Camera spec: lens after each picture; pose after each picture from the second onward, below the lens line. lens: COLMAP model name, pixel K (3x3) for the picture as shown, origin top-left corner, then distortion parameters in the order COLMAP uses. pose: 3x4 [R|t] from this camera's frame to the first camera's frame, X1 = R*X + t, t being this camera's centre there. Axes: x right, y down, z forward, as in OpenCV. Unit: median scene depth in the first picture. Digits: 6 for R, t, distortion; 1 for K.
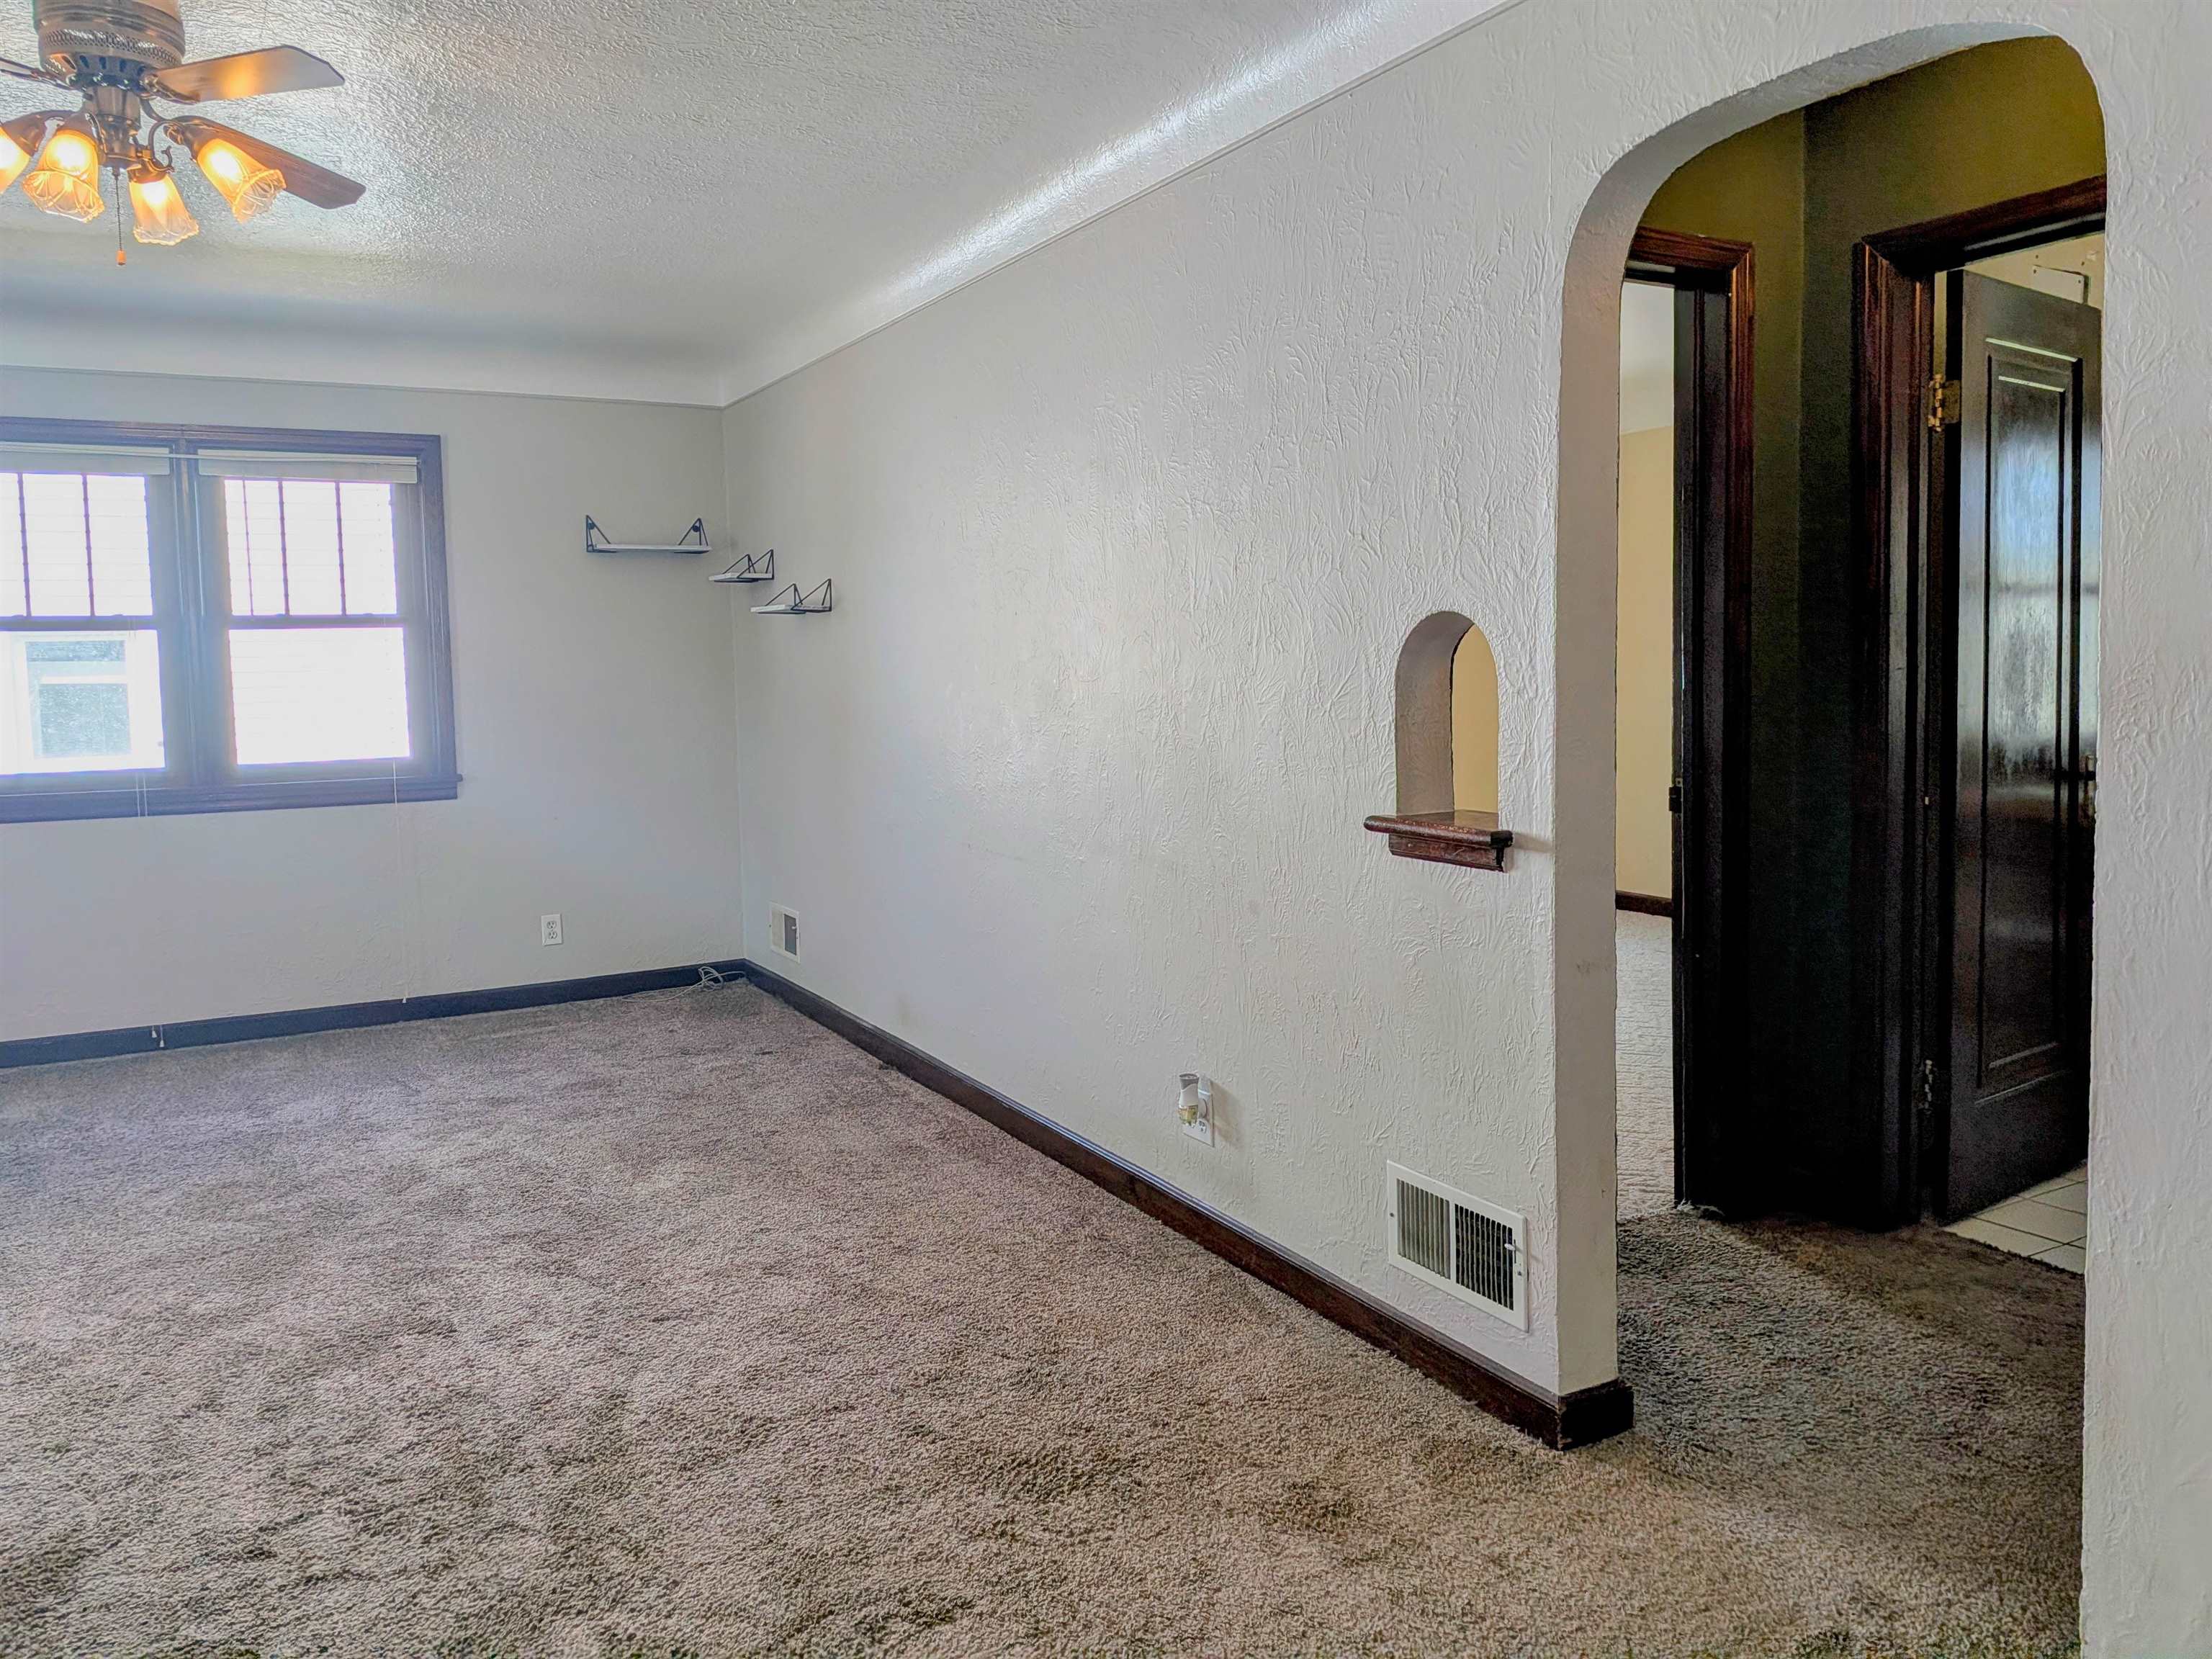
lens RADIAL K [[1604.7, 0, 1091.4], [0, 1604.7, 773.6], [0, 0, 1]] dist [0.054865, -0.079729]
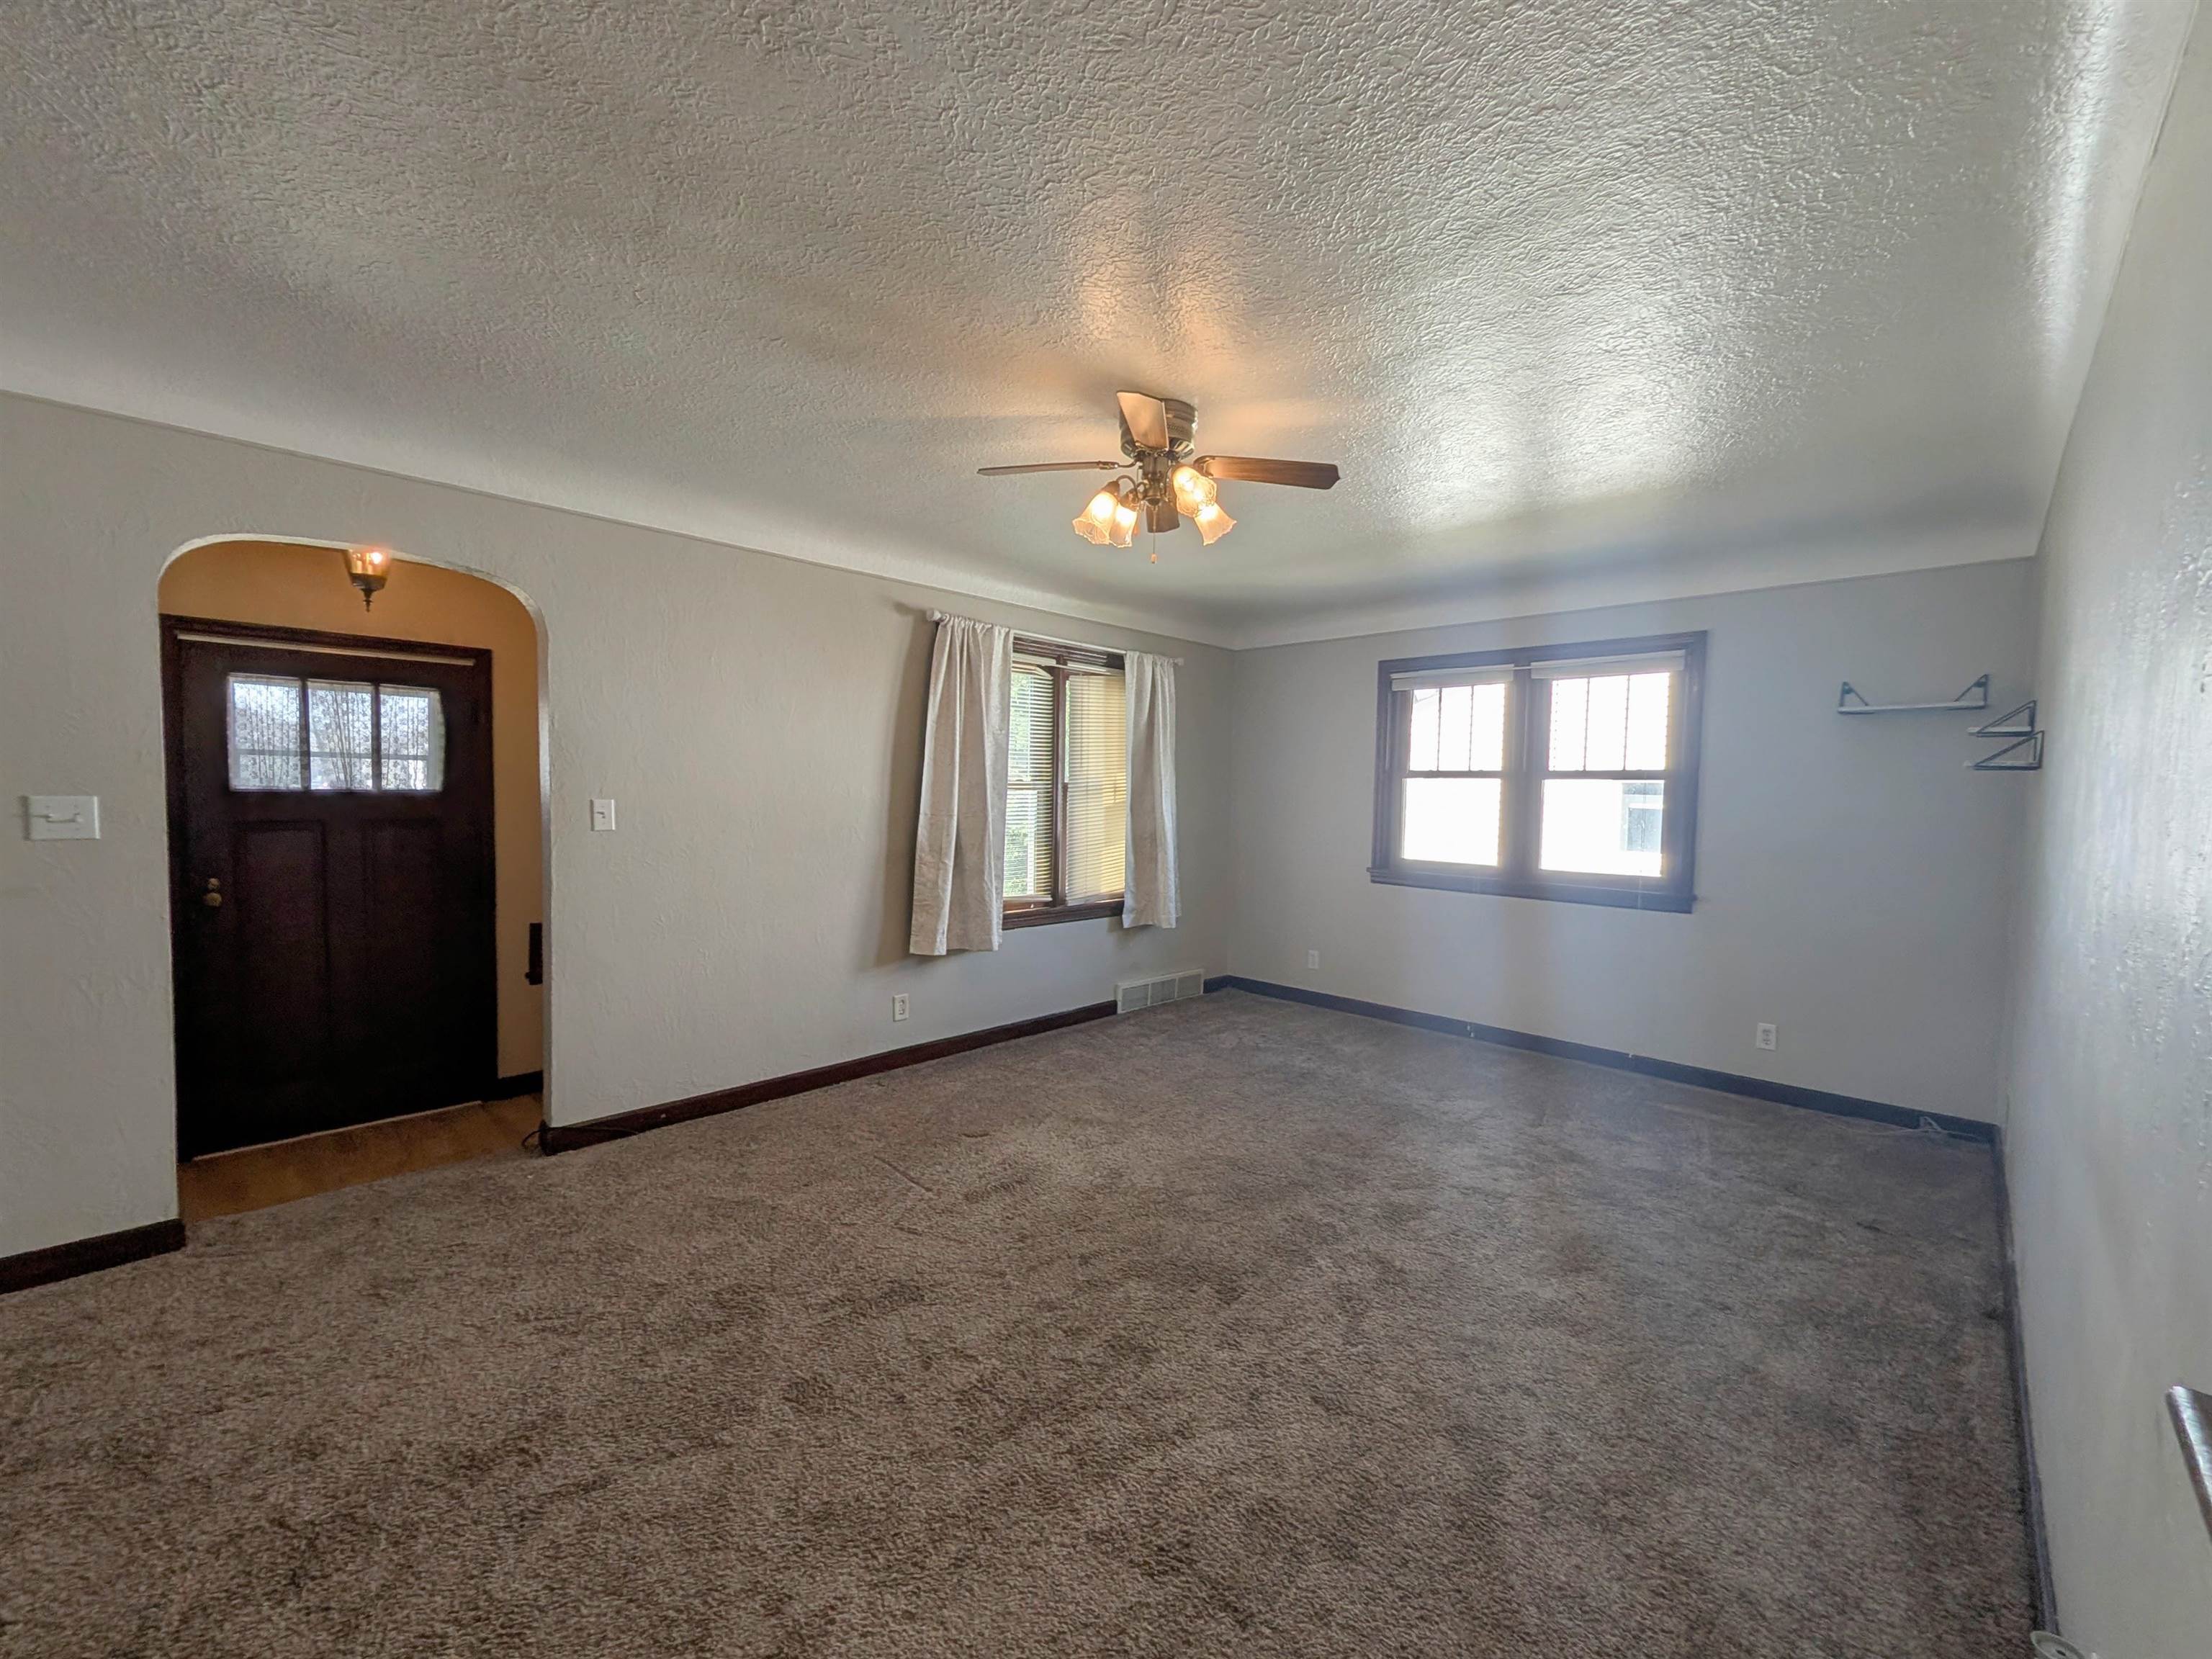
lens RADIAL K [[889.1, 0, 1088.2], [0, 889.1, 817.9], [0, 0, 1]] dist [0.002061, 0.001470]
pose [[0.298385, 0.057627, -0.952704, 0.228436], [-0.095349, 0.994982, 0.030322, -0.061829], [0.949671, 0.081792, 0.302383, 0.575092]]
